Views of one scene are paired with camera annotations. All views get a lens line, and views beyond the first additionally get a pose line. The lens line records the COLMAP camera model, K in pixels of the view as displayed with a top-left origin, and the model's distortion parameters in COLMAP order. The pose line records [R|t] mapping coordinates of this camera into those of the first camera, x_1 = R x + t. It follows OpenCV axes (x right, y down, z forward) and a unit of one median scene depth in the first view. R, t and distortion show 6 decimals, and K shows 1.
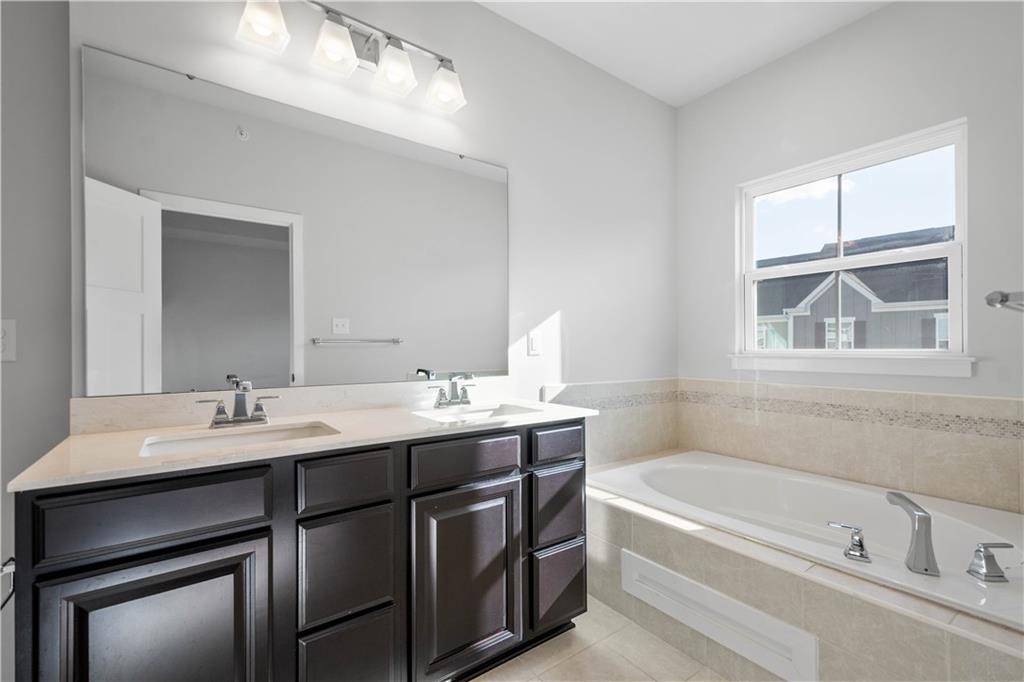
lens RADIAL K [[455.2, 0, 510.5], [0, 455.2, 343.1], [0, 0, 1]] dist [0.015275, 0.000167]
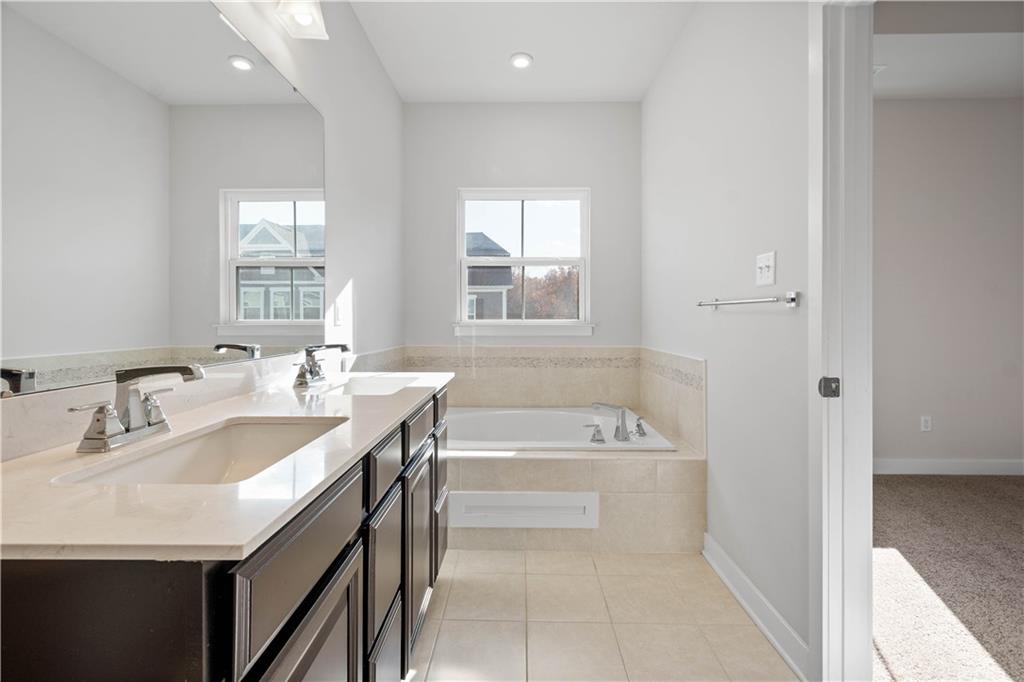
lens RADIAL K [[455.2, 0, 526.8], [0, 455.2, 317.7], [0, 0, 1]] dist [0.015275, 0.000167]
pose [[0.596935, 0.005983, 0.802267, -0.495727], [-0.010243, 0.999948, 0.000165, 0.006881], [-0.802224, -0.008316, 0.596965, 0.140382]]
